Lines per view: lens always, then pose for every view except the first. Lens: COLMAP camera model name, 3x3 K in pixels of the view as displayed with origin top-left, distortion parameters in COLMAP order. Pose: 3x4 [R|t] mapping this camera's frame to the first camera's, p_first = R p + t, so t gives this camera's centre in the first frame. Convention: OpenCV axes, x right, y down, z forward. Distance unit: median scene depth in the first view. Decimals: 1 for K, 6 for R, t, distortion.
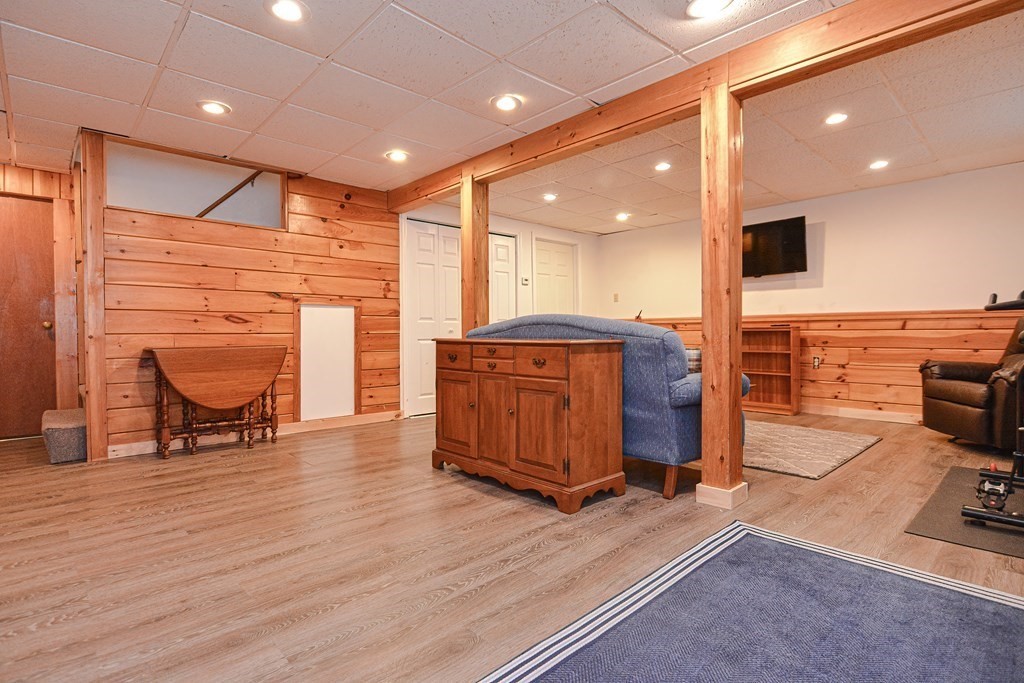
lens RADIAL K [[504.8, 0, 514.2], [0, 504.8, 339.8], [0, 0, 1]] dist [0.003859, -0.002334]
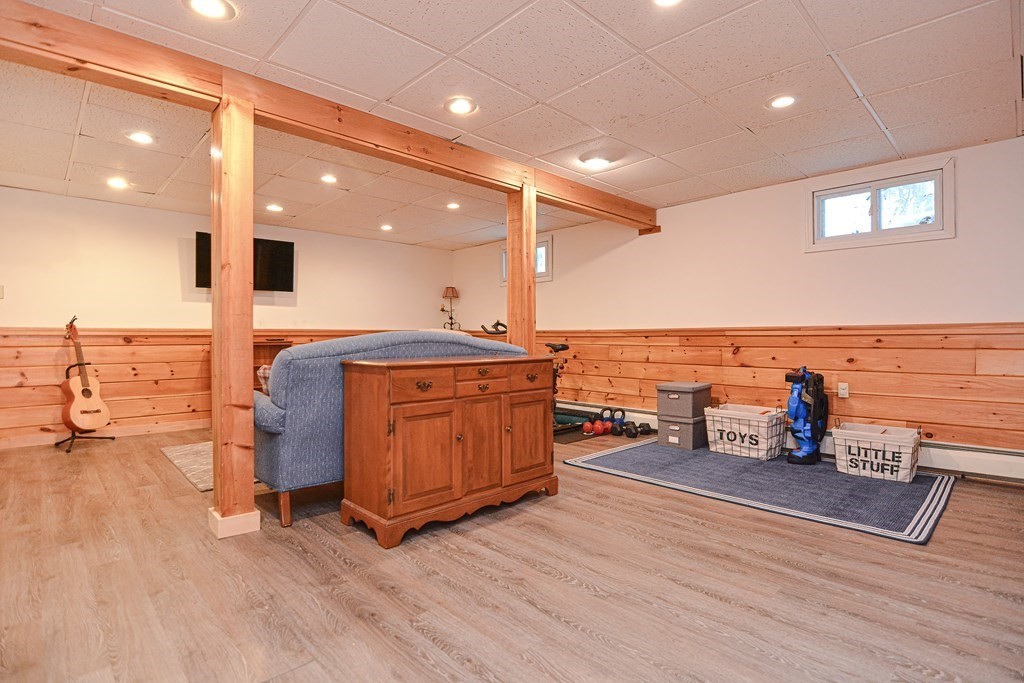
lens RADIAL K [[504.8, 0, 510.7], [0, 504.8, 335.8], [0, 0, 1]] dist [0.003859, -0.002334]
pose [[-0.015629, 0.007331, 0.999851, -1.026384], [0.017153, 0.999828, -0.007063, -0.039100], [-0.999731, 0.017040, -0.015752, 1.001190]]
